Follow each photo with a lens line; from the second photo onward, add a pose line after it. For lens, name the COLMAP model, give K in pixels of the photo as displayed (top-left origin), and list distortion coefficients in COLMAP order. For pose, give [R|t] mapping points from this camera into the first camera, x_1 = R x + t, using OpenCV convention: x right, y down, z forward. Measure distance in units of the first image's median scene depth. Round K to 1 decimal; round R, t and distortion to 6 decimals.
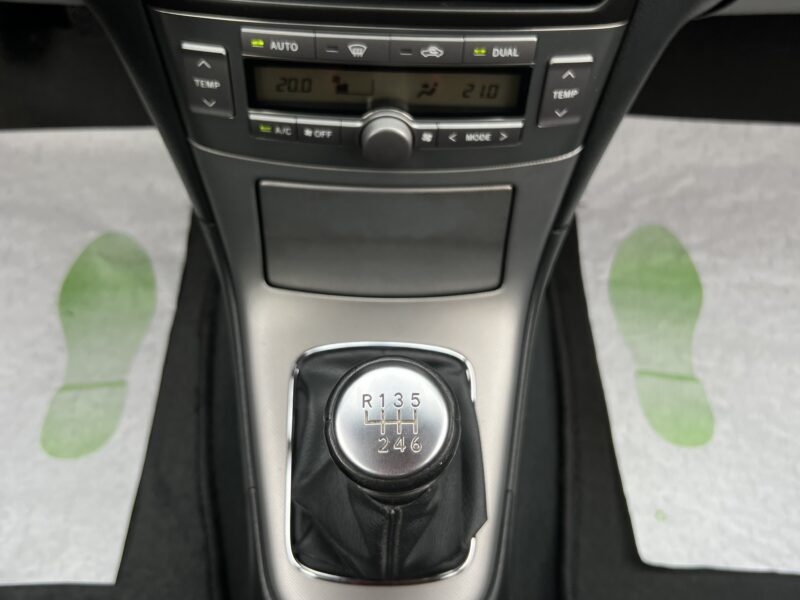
lens RADIAL K [[812.2, 0, 405.5], [0, 812.2, 296.1], [0, 0, 1]] dist [0.022953, 0.000000]
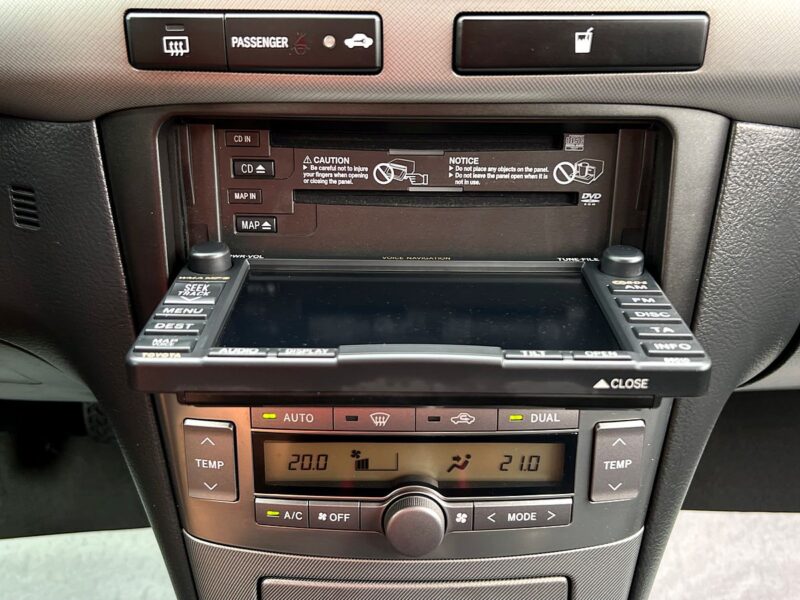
lens RADIAL K [[812.2, 0, 403.8], [0, 812.2, 315.1], [0, 0, 1]] dist [0.022953, 0.000000]
pose [[0.999333, -0.031220, -0.018927, -0.010946], [0.019107, 0.888989, -0.457529, 0.004491], [0.031110, 0.456863, 0.888993, 0.142351]]
